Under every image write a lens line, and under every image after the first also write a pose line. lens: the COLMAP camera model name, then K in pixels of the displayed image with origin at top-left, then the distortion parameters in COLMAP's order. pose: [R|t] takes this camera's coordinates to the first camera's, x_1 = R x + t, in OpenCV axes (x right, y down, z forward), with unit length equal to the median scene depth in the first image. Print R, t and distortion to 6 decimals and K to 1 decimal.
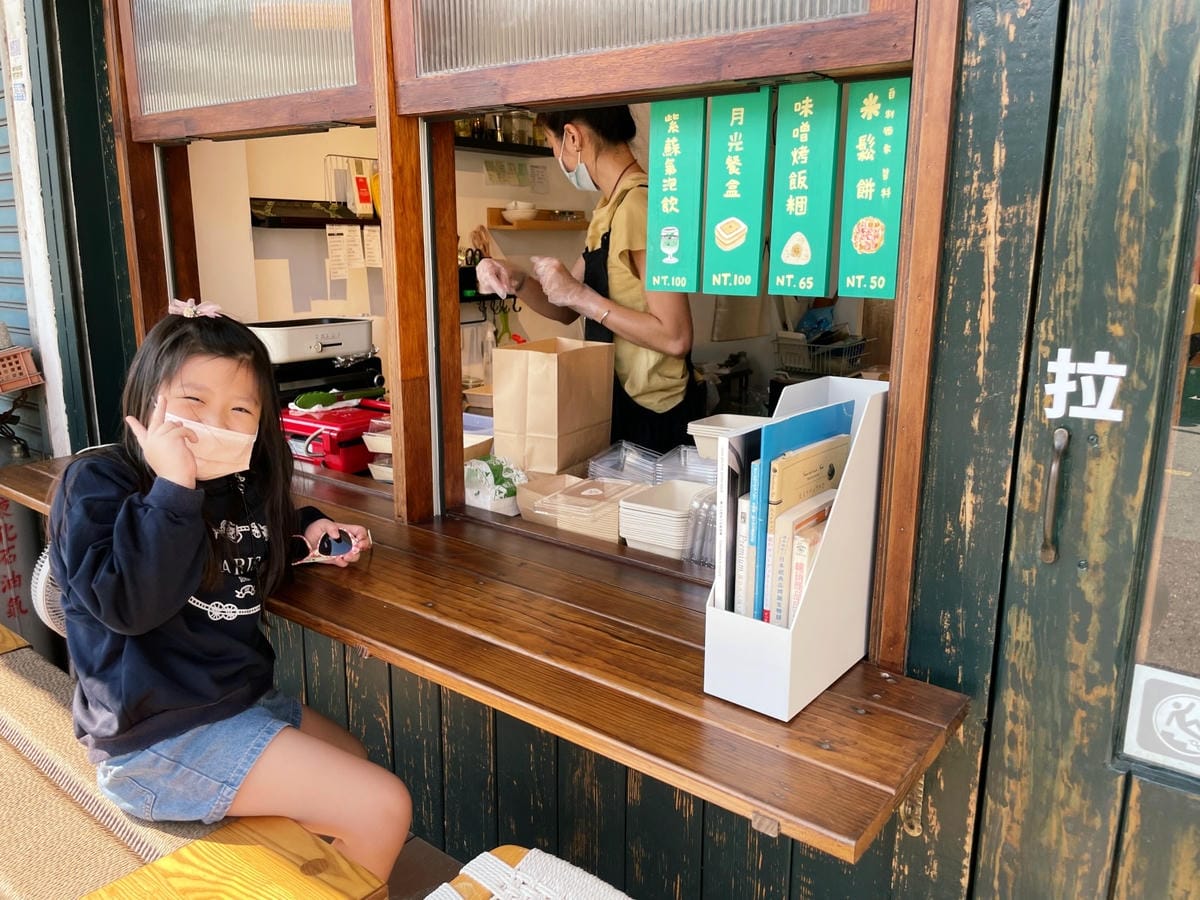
lens RADIAL K [[905.6, 0, 598.7], [0, 905.6, 447.9], [0, 0, 1]] dist [0.037658, -0.043742]
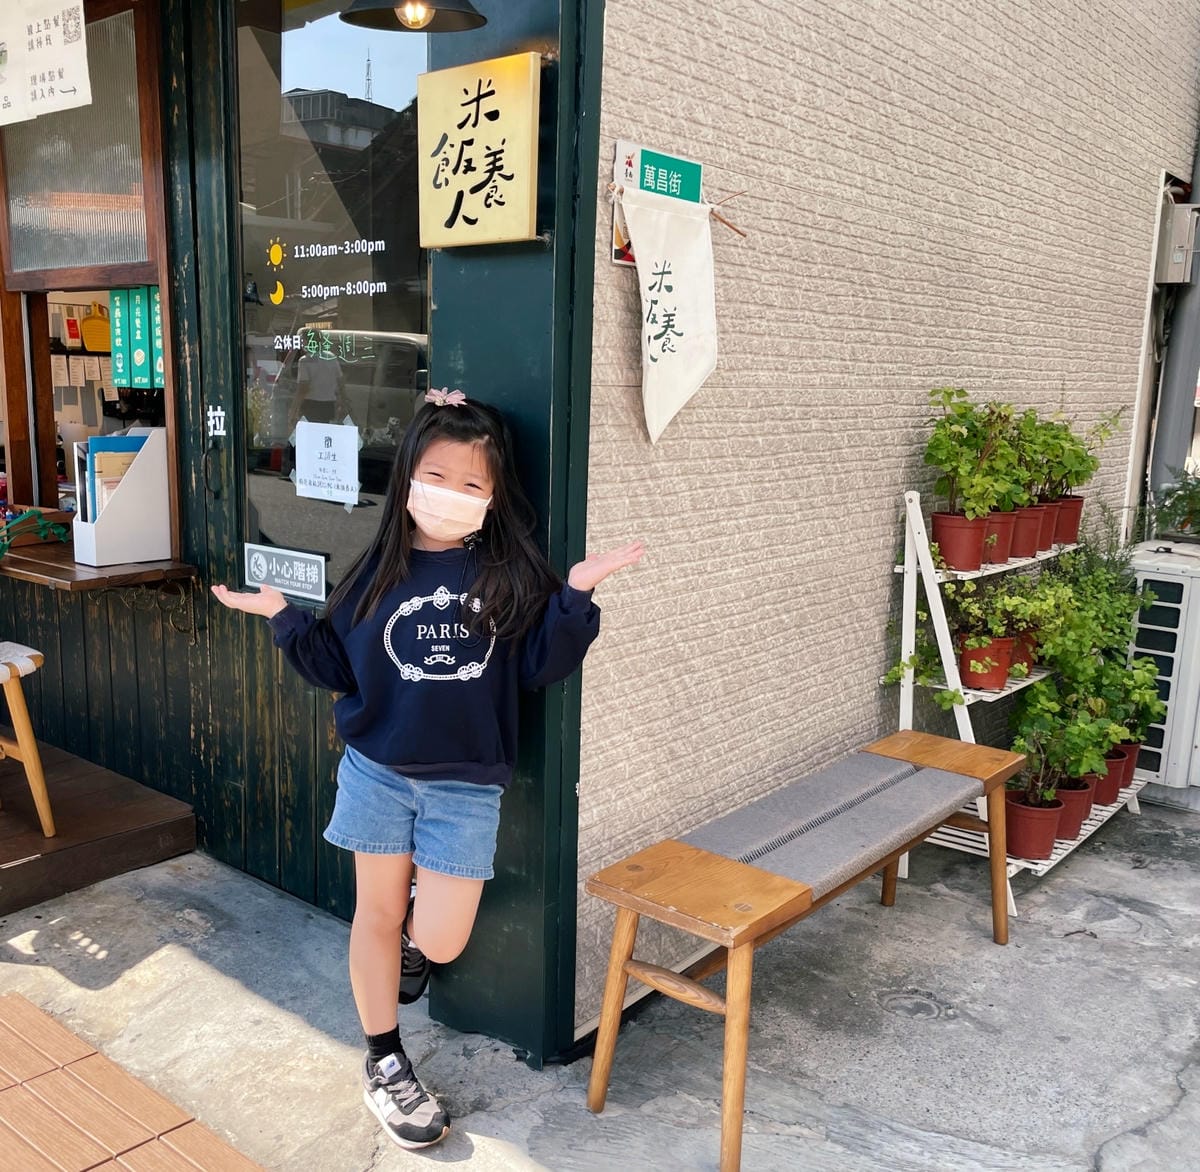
lens RADIAL K [[1196.9, 0, 587.6], [0, 1196.9, 616.3], [0, 0, 1]] dist [0.000704, 0.000000]
pose [[0.999310, 0.025624, -0.026887, 1.436946], [-0.026661, 0.998886, -0.038930, 0.481821], [0.025859, 0.039620, 0.998880, -1.859475]]
